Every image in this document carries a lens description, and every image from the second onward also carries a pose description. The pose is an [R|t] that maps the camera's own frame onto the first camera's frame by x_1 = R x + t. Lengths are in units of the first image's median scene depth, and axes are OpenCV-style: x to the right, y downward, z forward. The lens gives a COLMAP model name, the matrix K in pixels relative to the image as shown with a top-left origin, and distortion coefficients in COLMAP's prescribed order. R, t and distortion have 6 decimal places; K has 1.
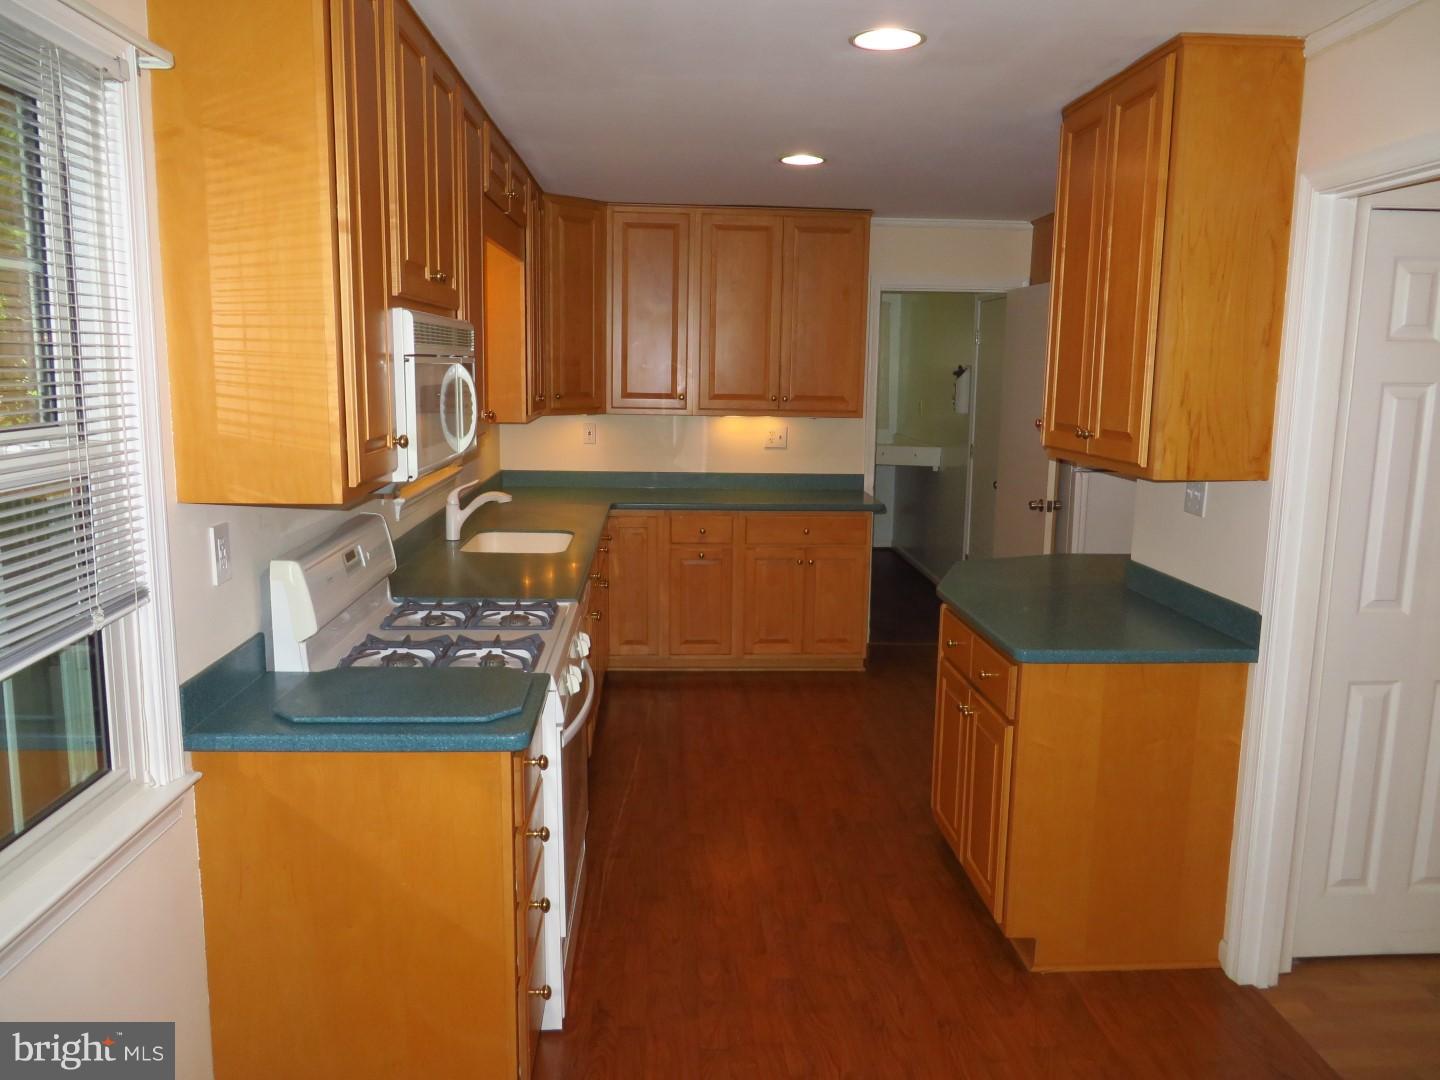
lens RADIAL K [[1062.6, 0, 717.2], [0, 1062.6, 534.0], [0, 0, 1]] dist [-0.025518, 0.002601]
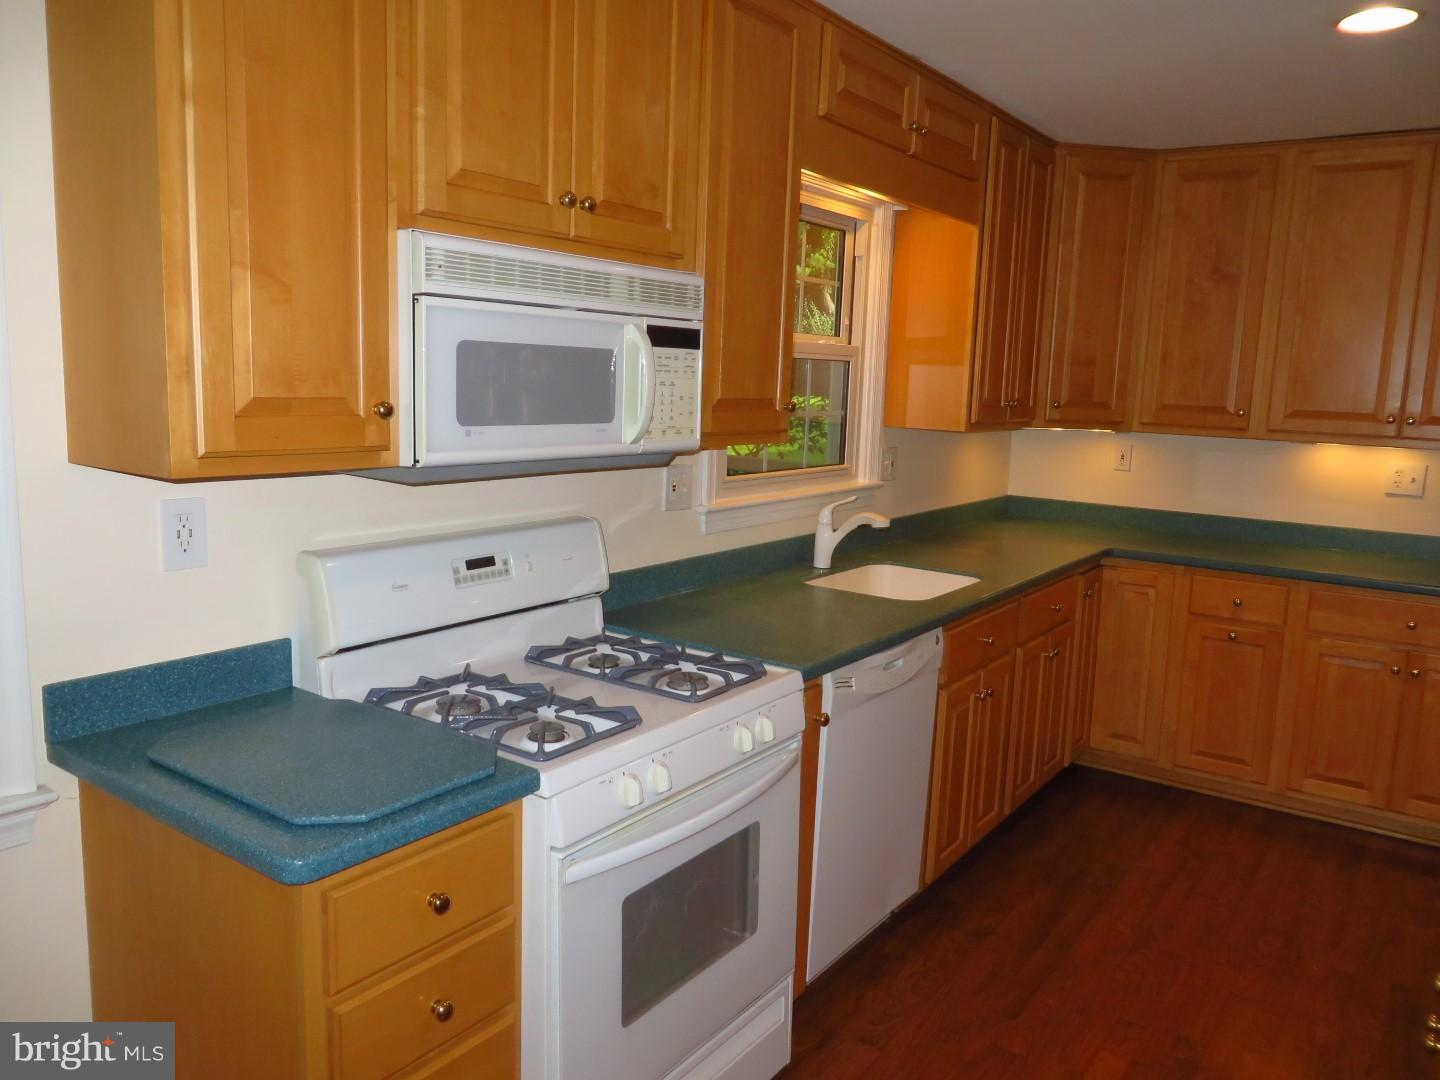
lens RADIAL K [[1062.6, 0, 718.3], [0, 1062.6, 540.7], [0, 0, 1]] dist [-0.025518, 0.002601]
pose [[0.782301, 0.104578, -0.614059, 0.139925], [-0.117193, 0.992912, 0.019797, -0.016445], [0.611777, 0.056476, 0.789012, 0.233842]]
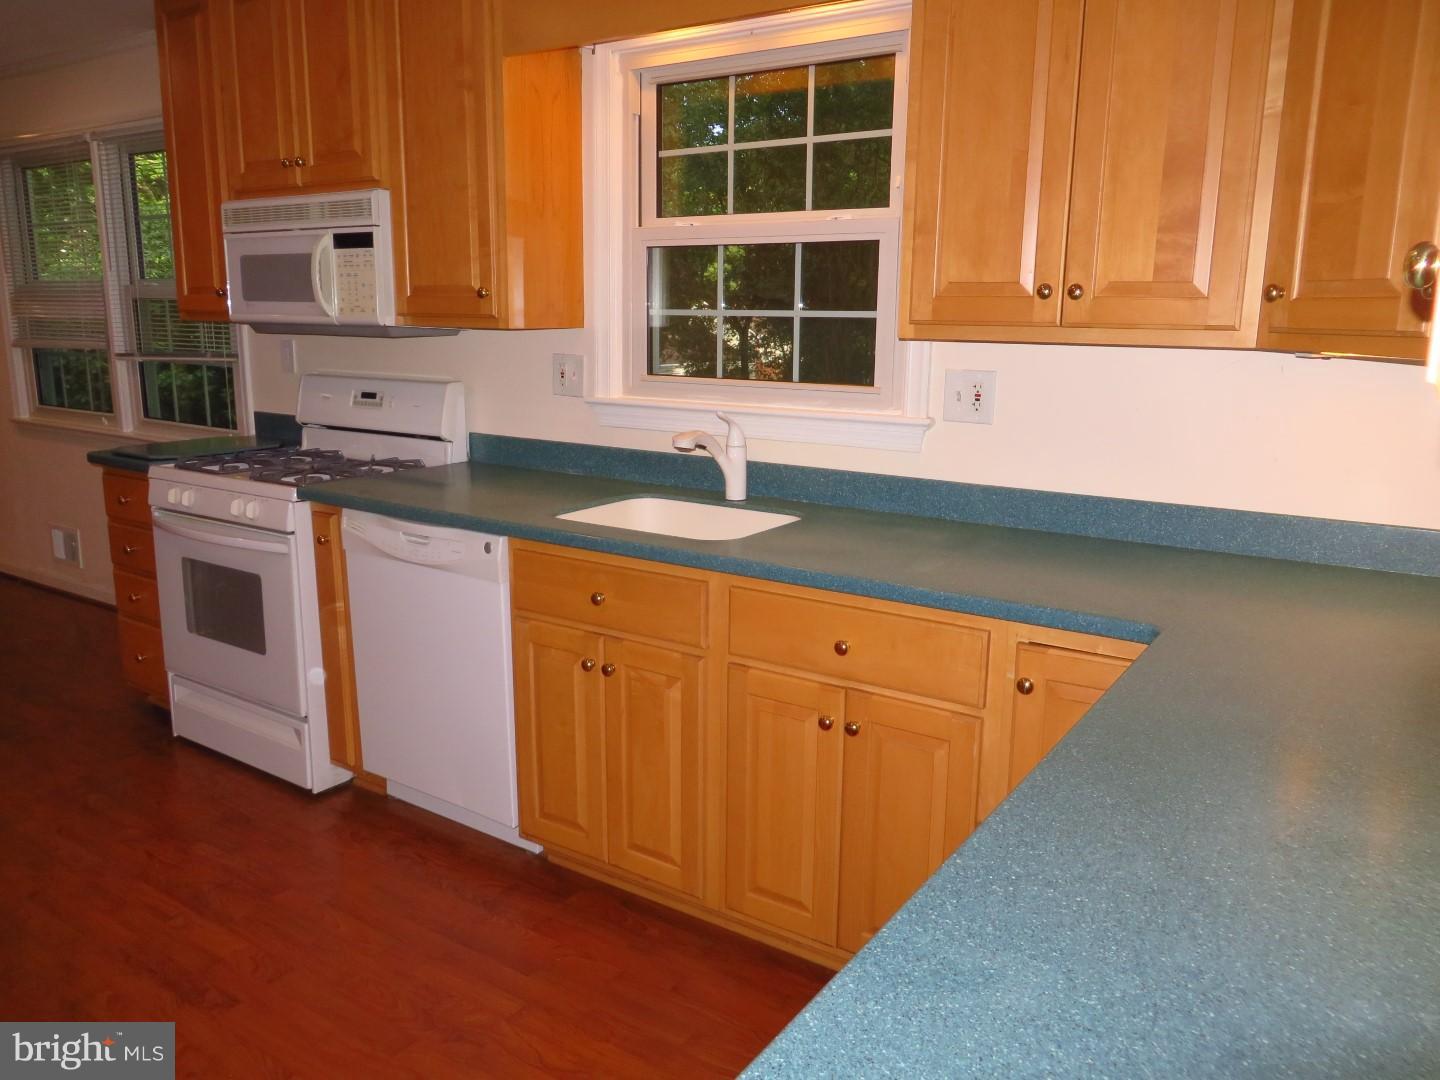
lens RADIAL K [[1062.6, 0, 720.2], [0, 1062.6, 538.8], [0, 0, 1]] dist [-0.025518, 0.002601]
pose [[-0.588239, 0.141788, -0.796160, 0.225303], [-0.154579, 0.946642, 0.282797, -0.125757], [0.793776, 0.289422, -0.534934, 1.063699]]
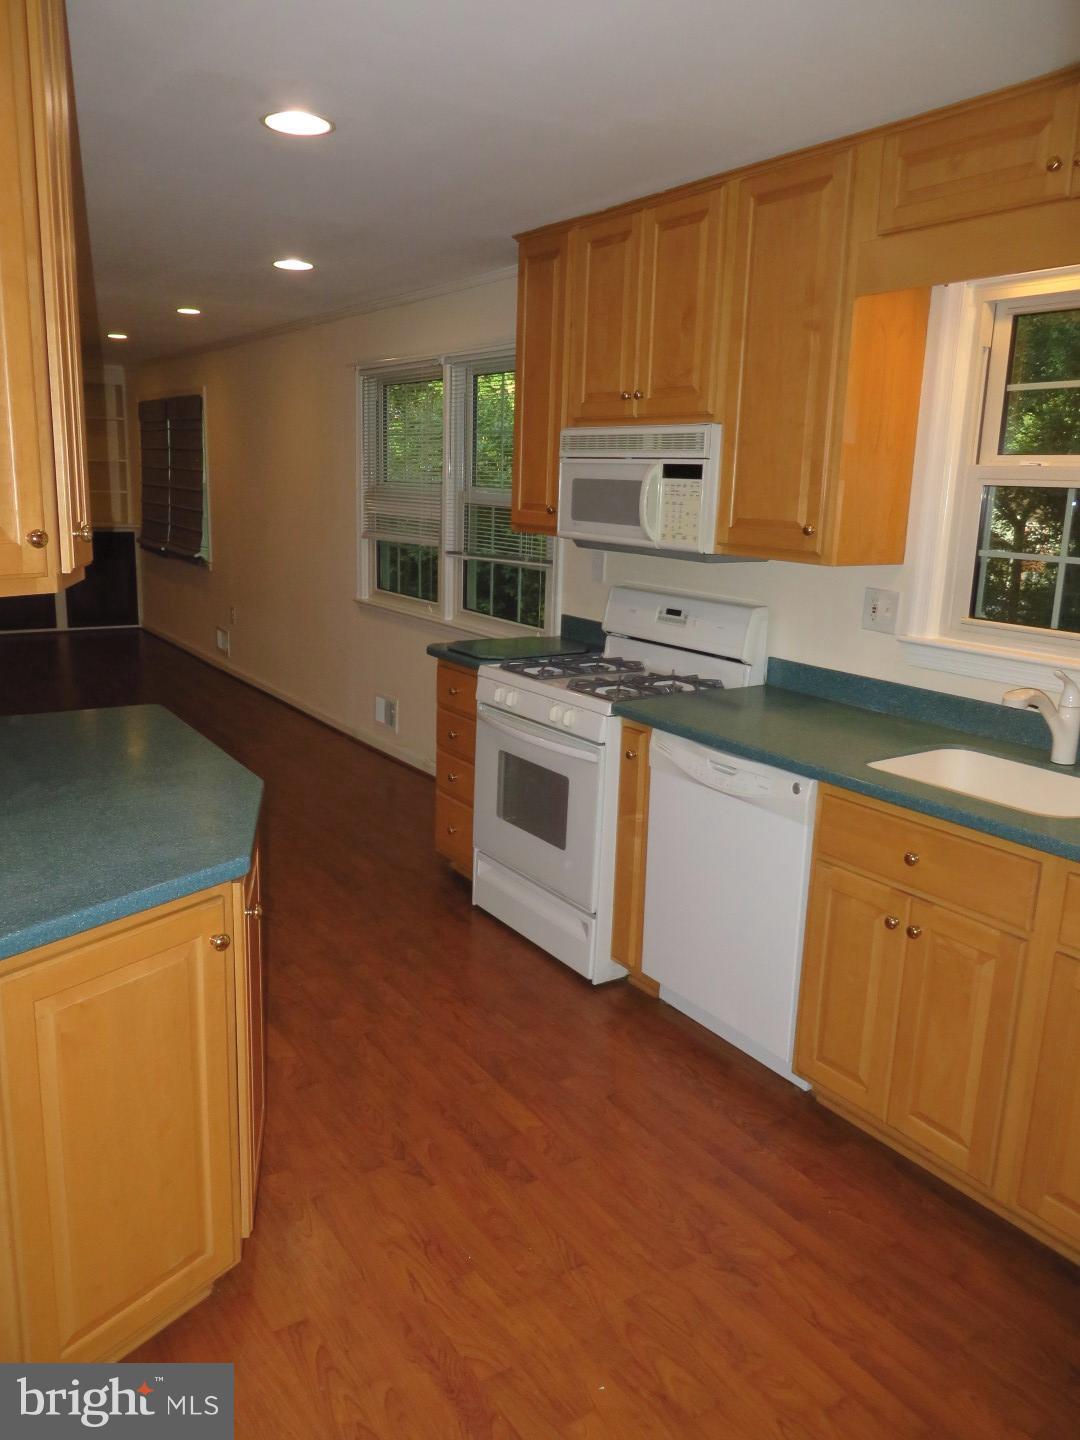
lens RADIAL K [[1062.6, 0, 534.8], [0, 1062.6, 716.2], [0, 0, 1]] dist [-0.025518, 0.002601]
pose [[-0.853692, 0.067279, -0.516414, 0.256577], [-0.130585, 0.932285, 0.337332, -0.149039], [0.504140, 0.355414, -0.787099, 1.035131]]
